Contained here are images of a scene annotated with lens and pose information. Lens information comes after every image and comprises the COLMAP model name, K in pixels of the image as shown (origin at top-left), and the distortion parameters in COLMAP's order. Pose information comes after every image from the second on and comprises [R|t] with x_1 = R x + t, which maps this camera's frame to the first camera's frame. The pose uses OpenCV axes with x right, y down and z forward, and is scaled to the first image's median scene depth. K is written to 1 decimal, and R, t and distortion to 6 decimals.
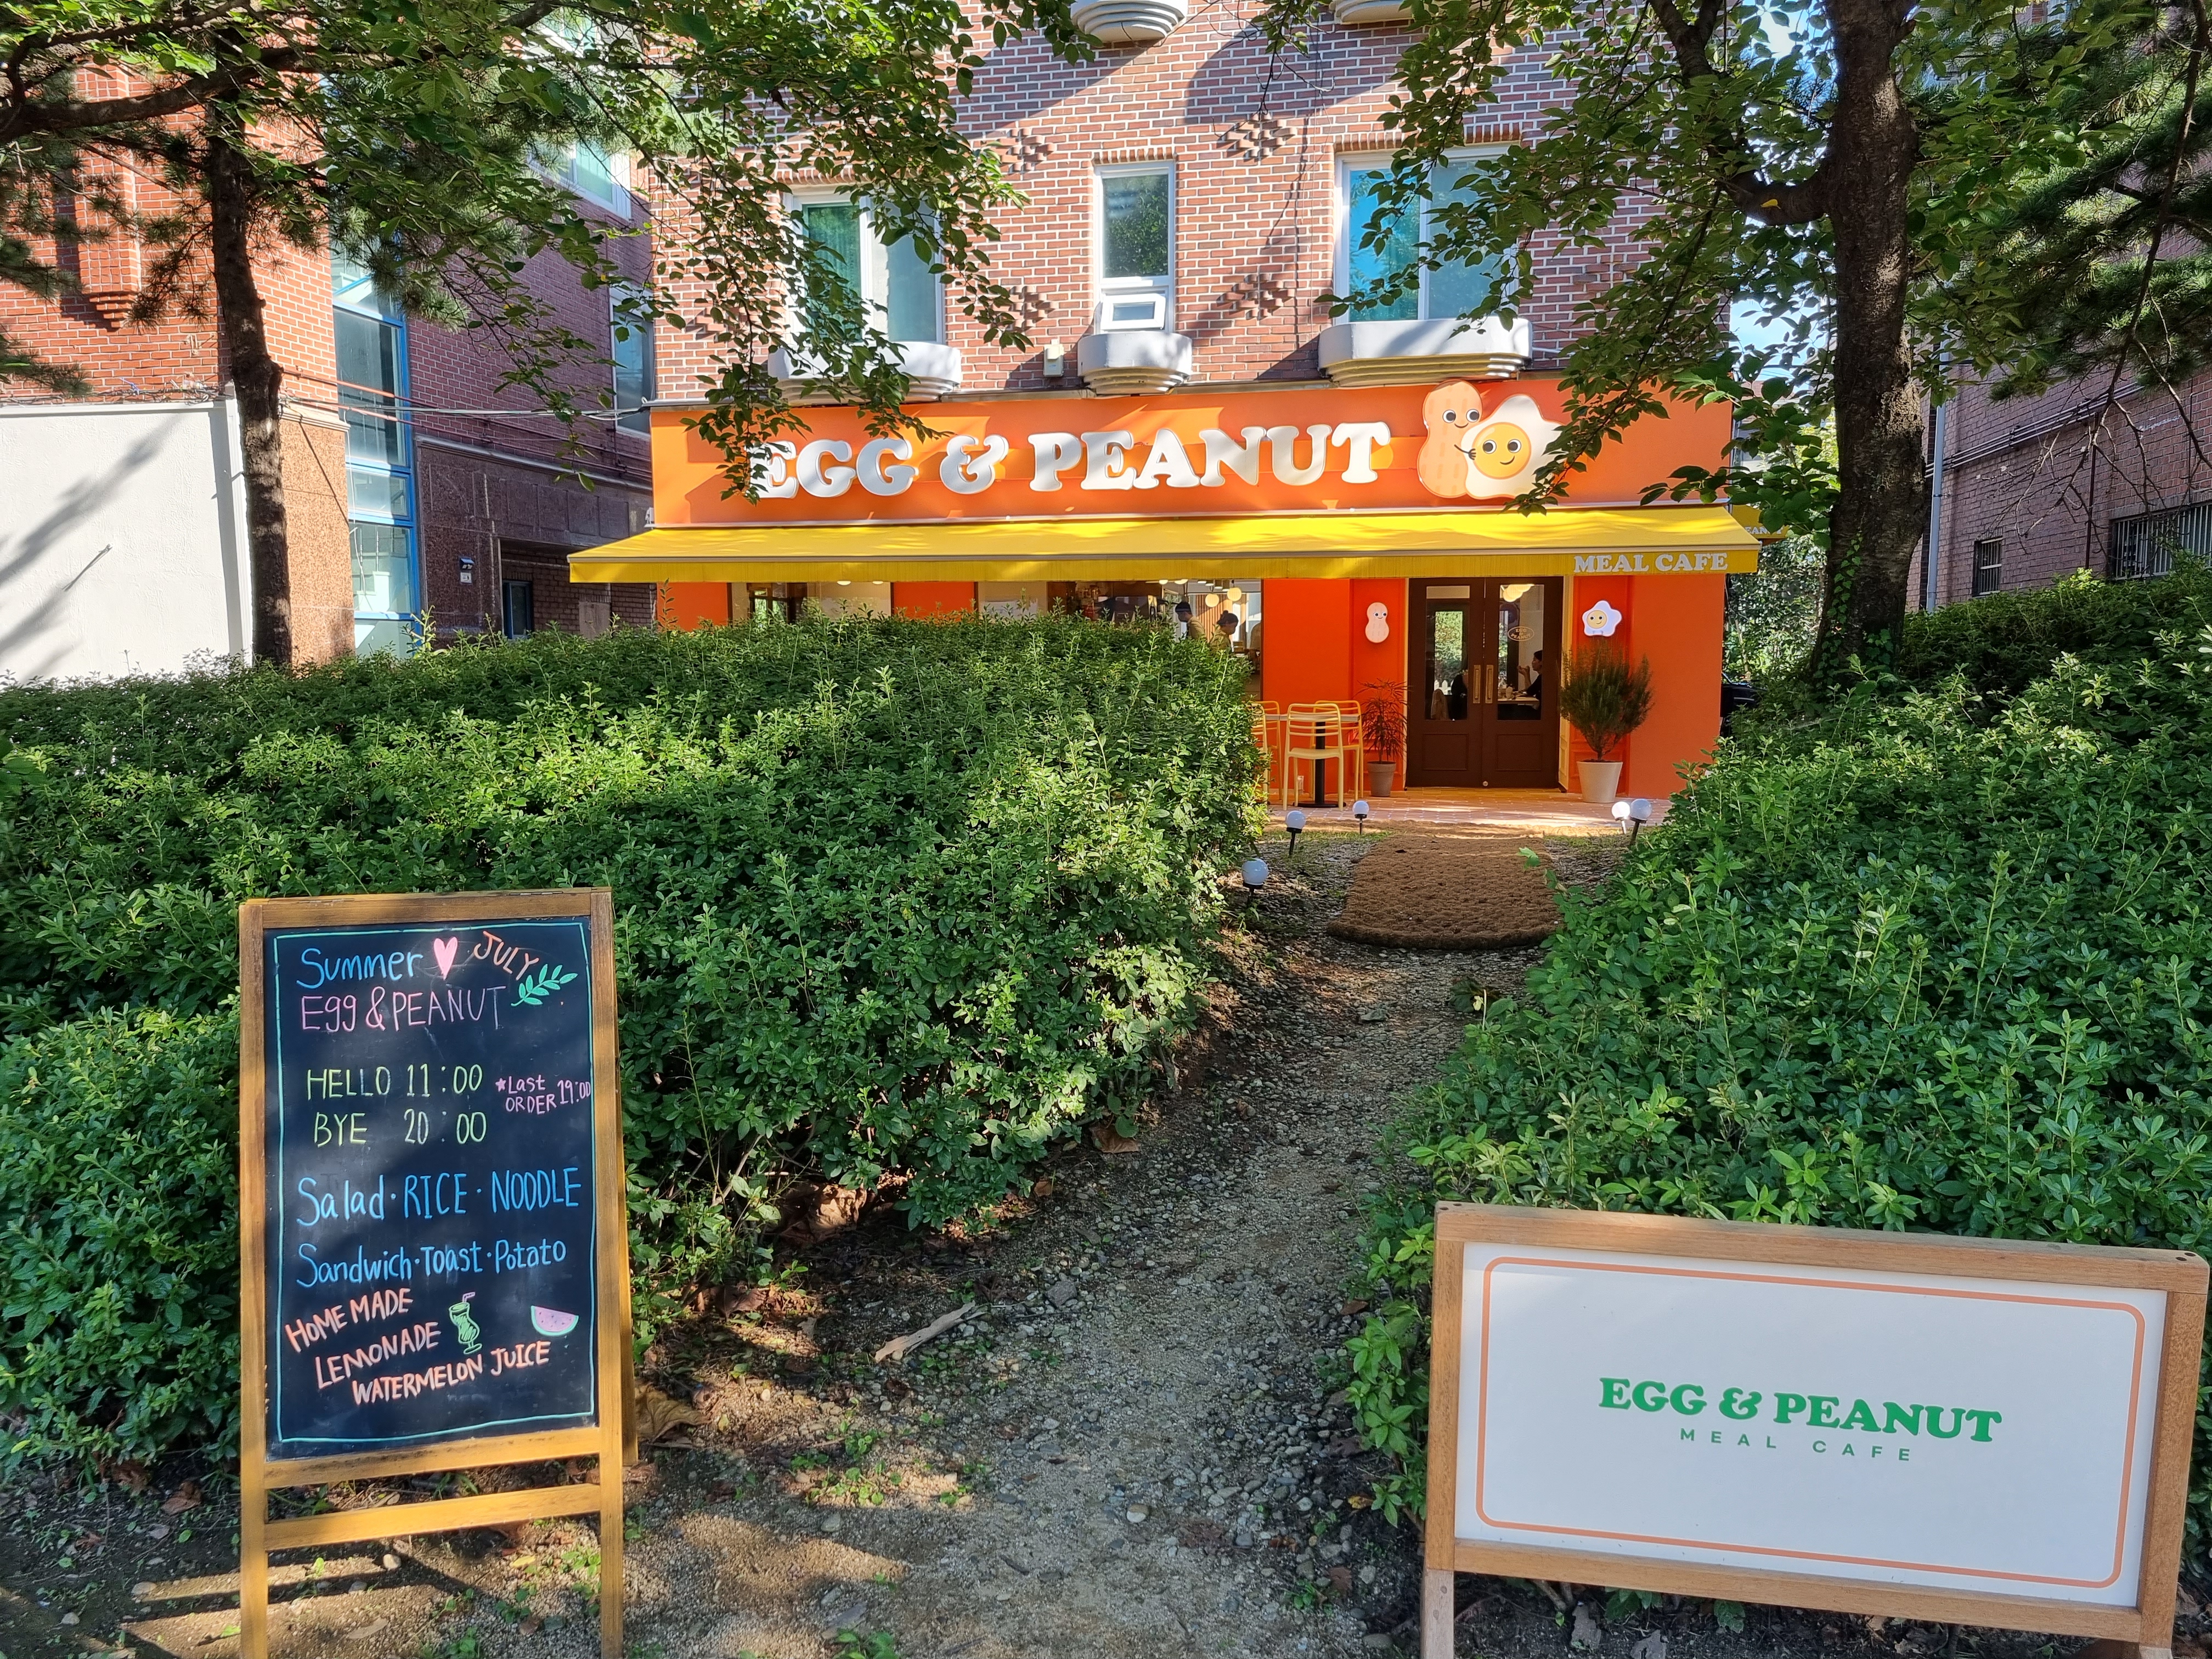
lens RADIAL K [[1692.4, 0, 1110.5], [0, 1692.4, 833.1], [0, 0, 1]] dist [0.047194, 0.004849]
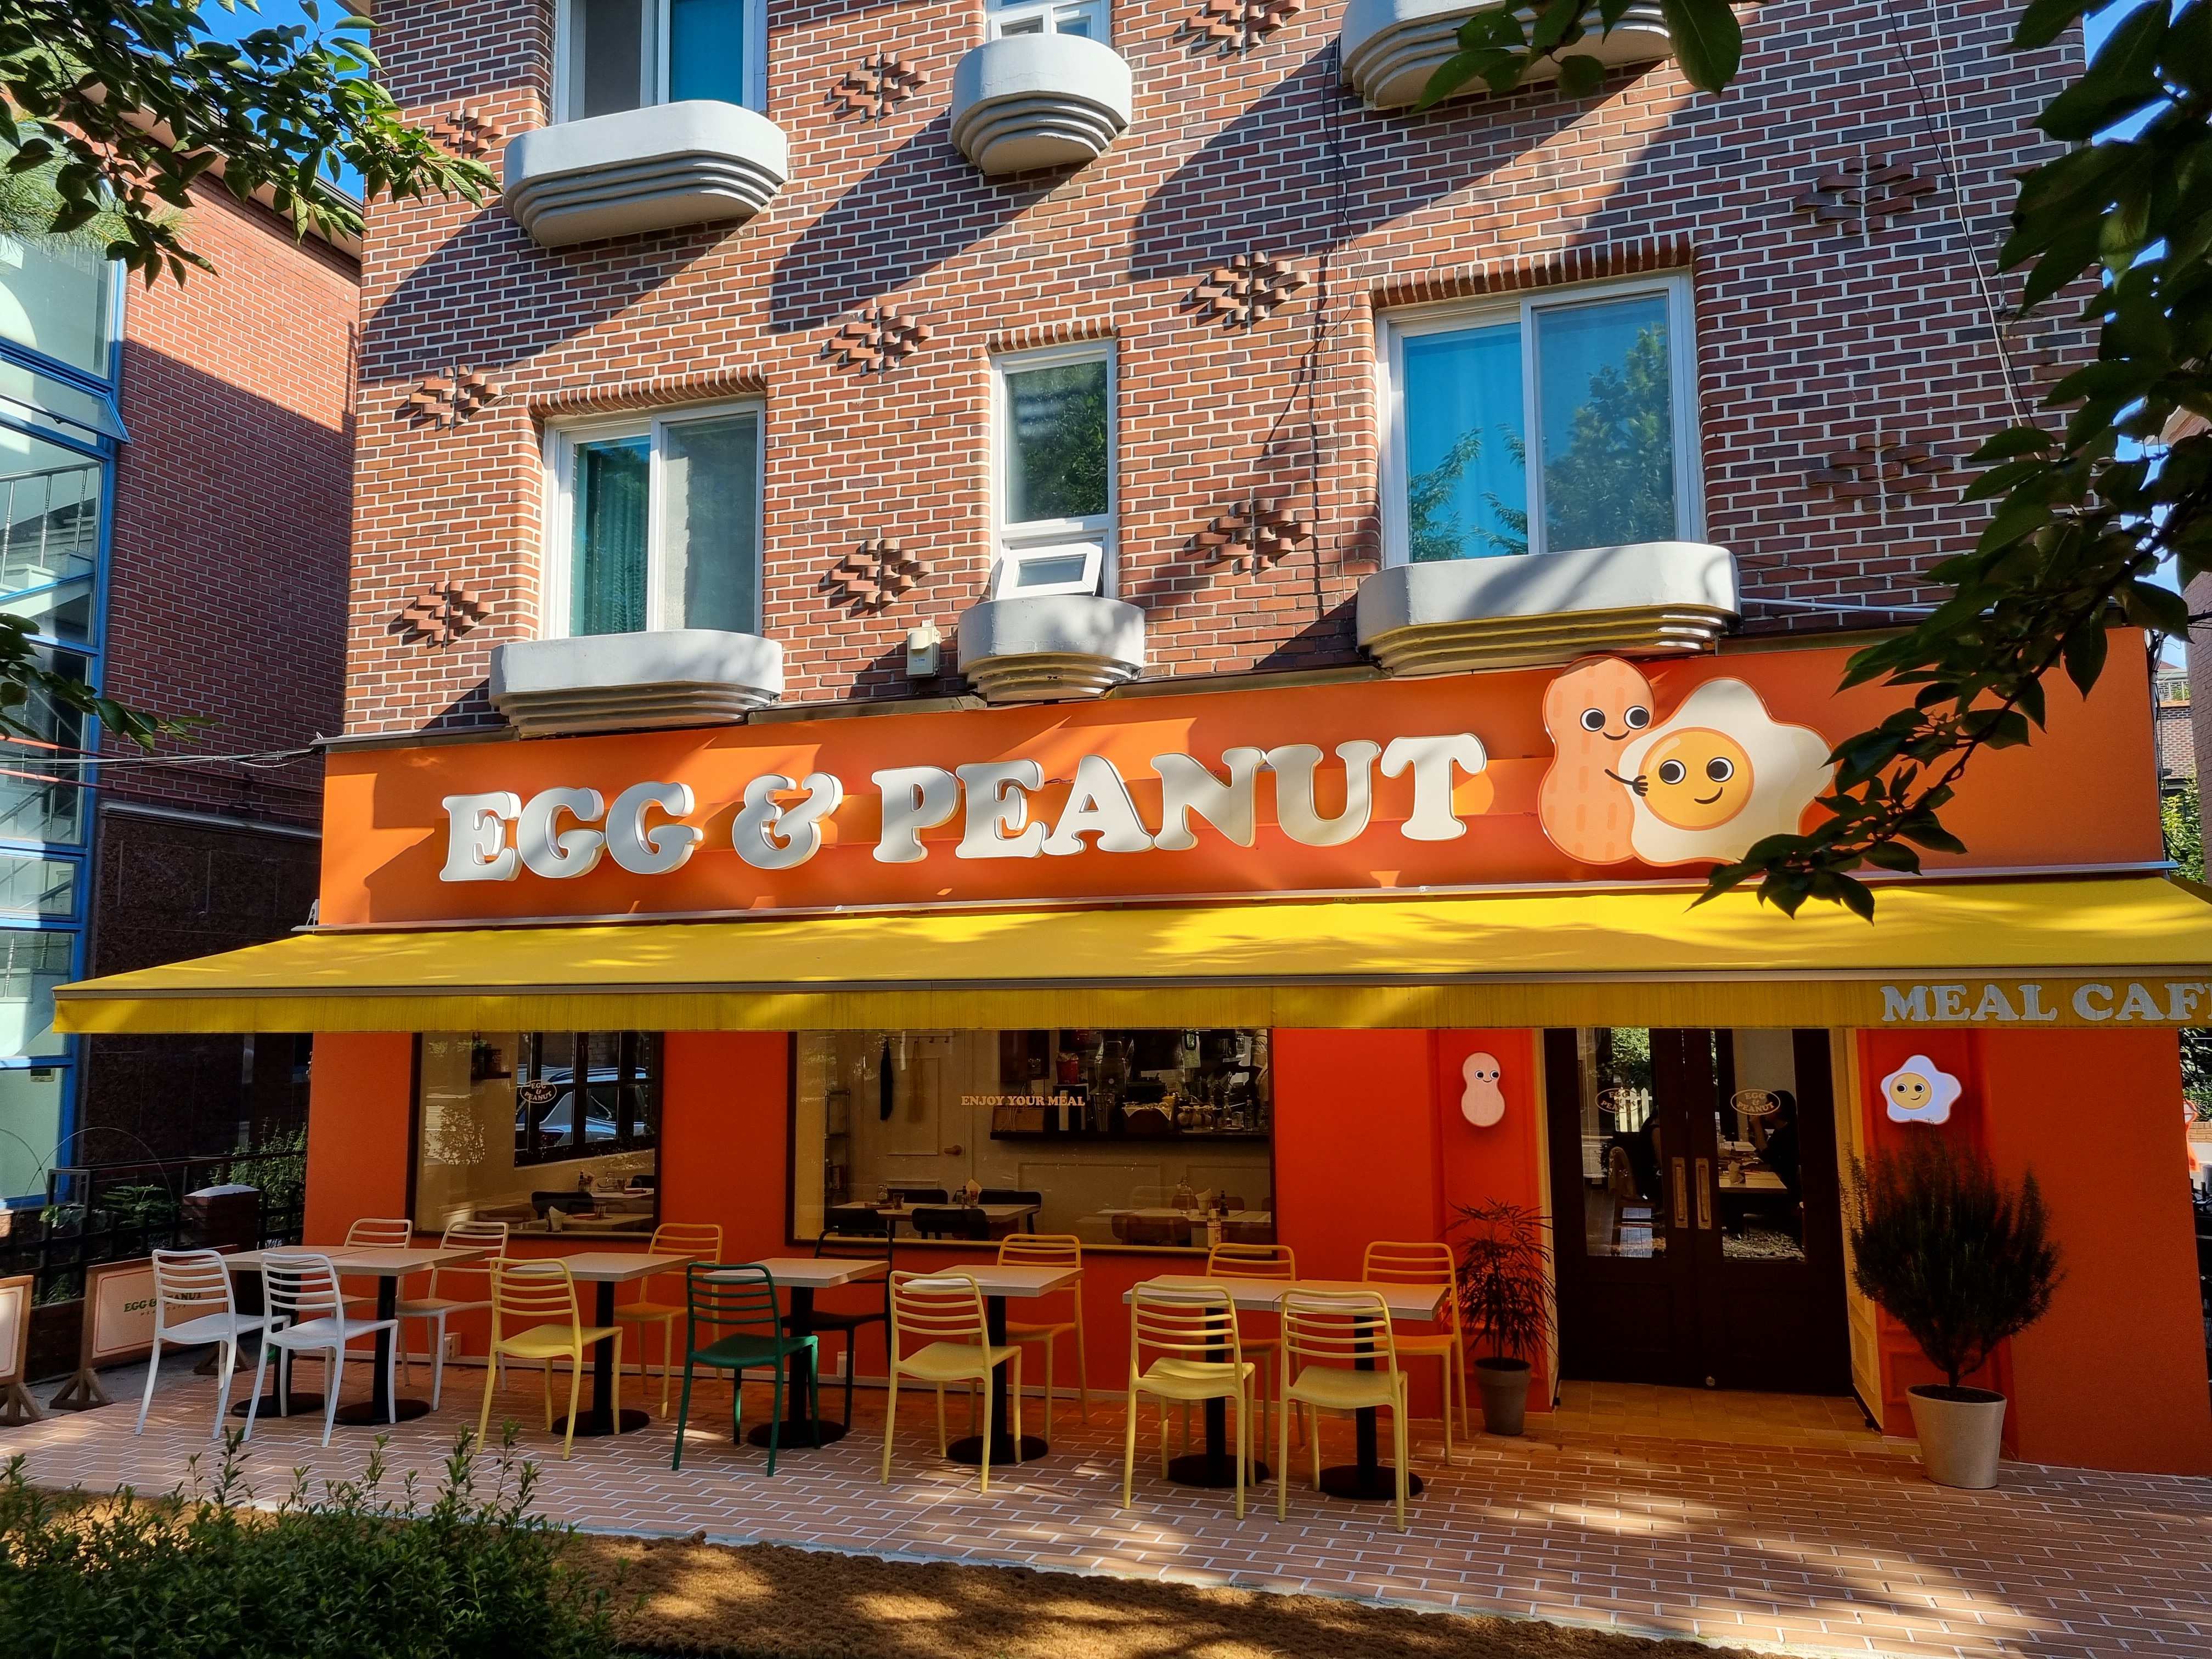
lens RADIAL K [[1692.4, 0, 1107.8], [0, 1692.4, 831.7], [0, 0, 1]] dist [0.047194, 0.004849]
pose [[0.994822, -0.018283, -0.099976, 0.093662], [-0.003113, 0.977744, -0.209780, -0.090335], [0.101587, 0.209005, 0.972624, 0.439486]]
